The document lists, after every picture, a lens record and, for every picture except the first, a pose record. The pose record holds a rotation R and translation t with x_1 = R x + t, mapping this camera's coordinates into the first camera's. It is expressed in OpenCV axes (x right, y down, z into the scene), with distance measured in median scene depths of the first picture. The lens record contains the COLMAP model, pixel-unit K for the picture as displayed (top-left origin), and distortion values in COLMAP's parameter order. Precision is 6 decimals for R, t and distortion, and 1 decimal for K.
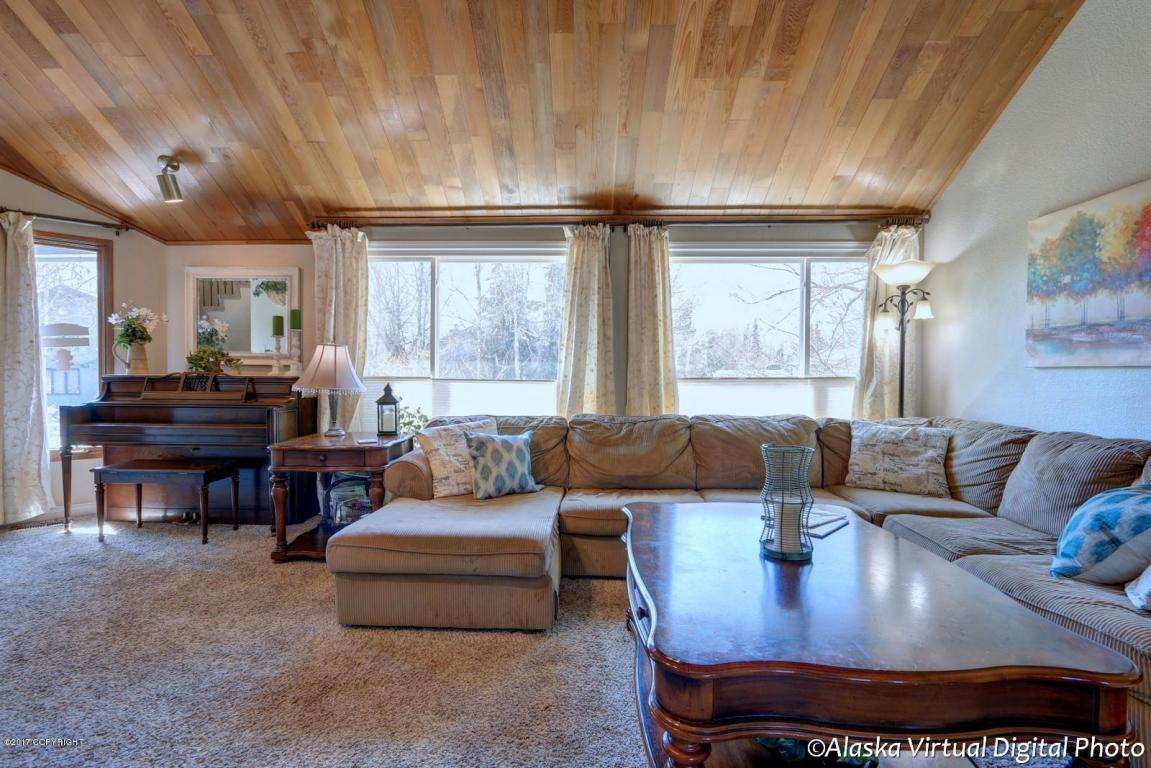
lens RADIAL K [[526.0, 0, 568.4], [0, 526.0, 385.7], [0, 0, 1]] dist [-0.012945, 0.001171]
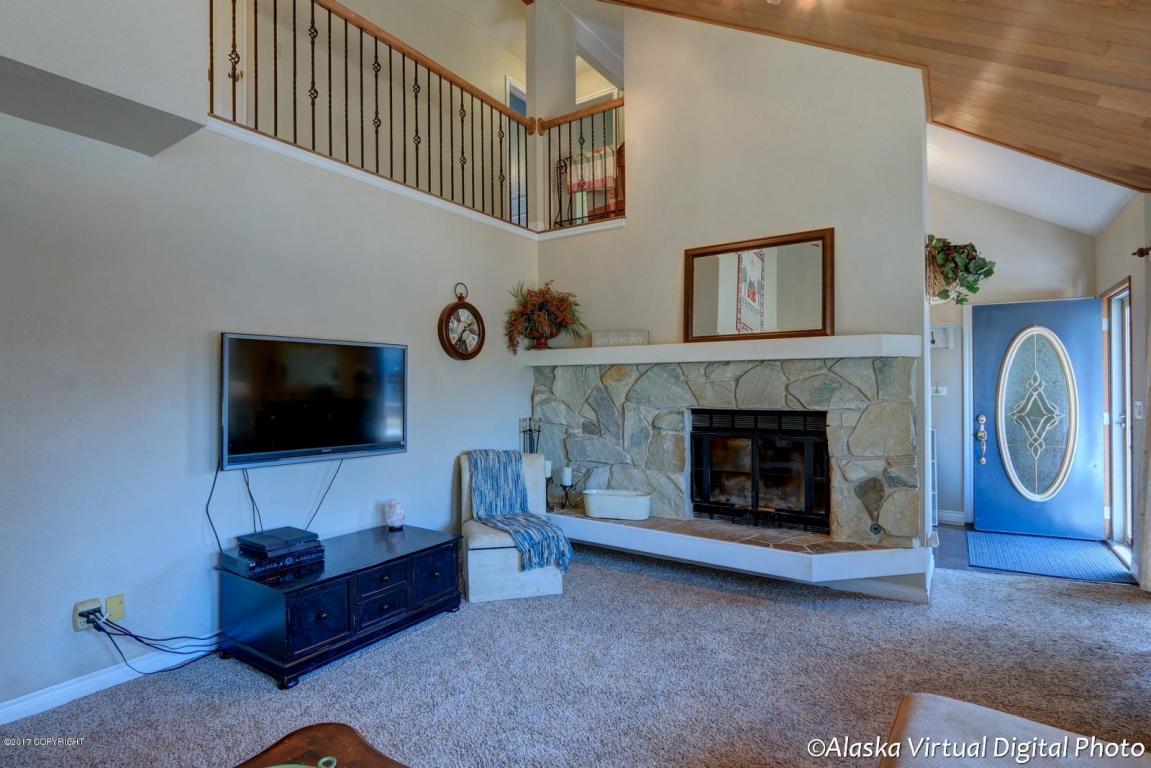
lens RADIAL K [[574.7, 0, 575.5], [0, 574.7, 384.0], [0, 0, 1]] dist [-0.002062, -0.000601]
pose [[-0.527601, -0.005609, -0.849474, 0.287522], [-0.017057, 0.999847, 0.003992, -0.080068], [0.849321, 0.016595, -0.527616, 0.622077]]
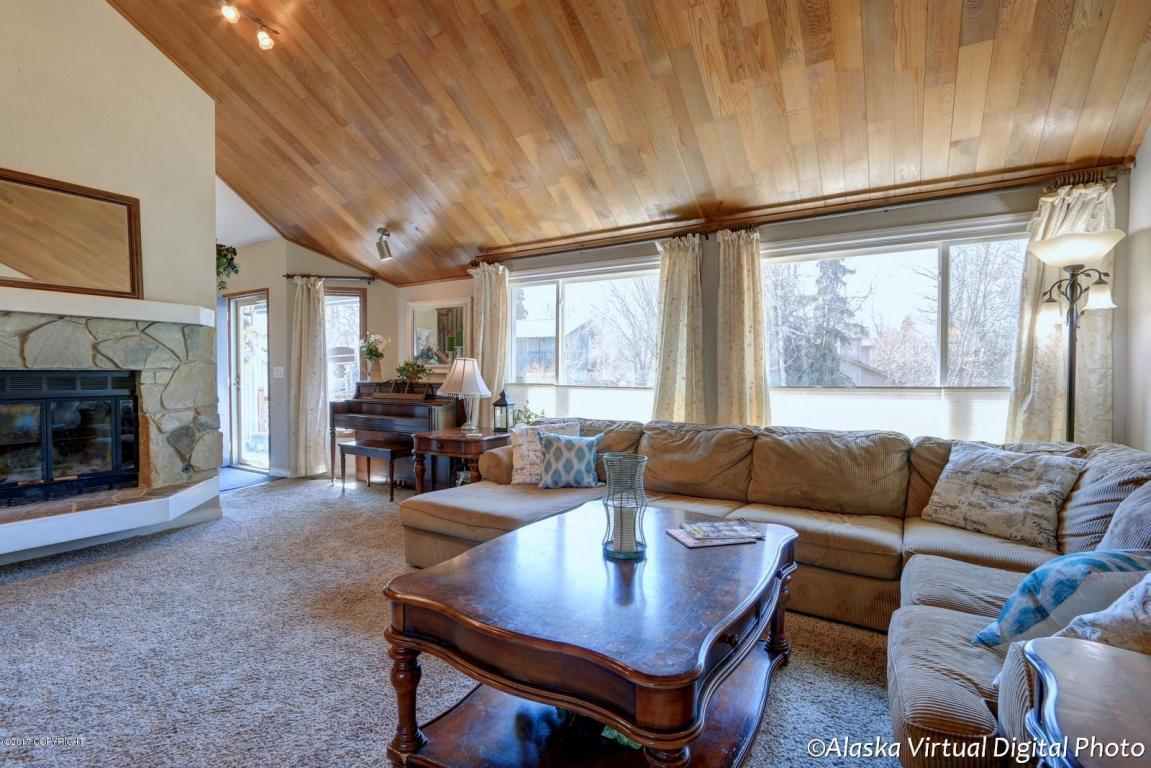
lens RADIAL K [[536.2, 0, 568.2], [0, 536.2, 385.4], [0, 0, 1]] dist [-0.012581, 0.000661]
pose [[0.868333, 0.007431, -0.495925, 0.390049], [-0.009255, 0.999956, -0.001221, -0.012534], [0.495894, 0.005650, 0.868364, -0.016271]]
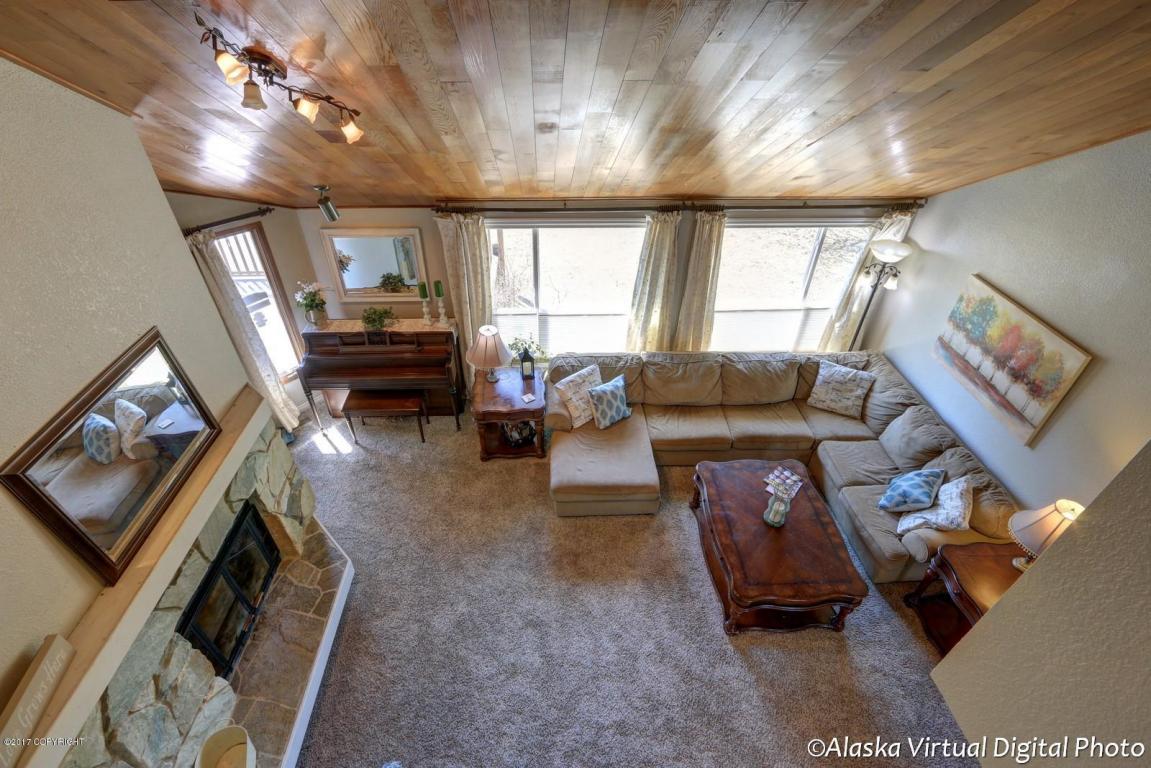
lens RADIAL K [[526.0, 0, 568.4], [0, 526.0, 385.7], [0, 0, 1]] dist [-0.012945, 0.001171]
pose [[0.996214, -0.048672, 0.072029, -0.317858], [-0.003743, 0.803782, 0.594912, -0.749524], [-0.086851, -0.592929, 0.800557, -0.238075]]
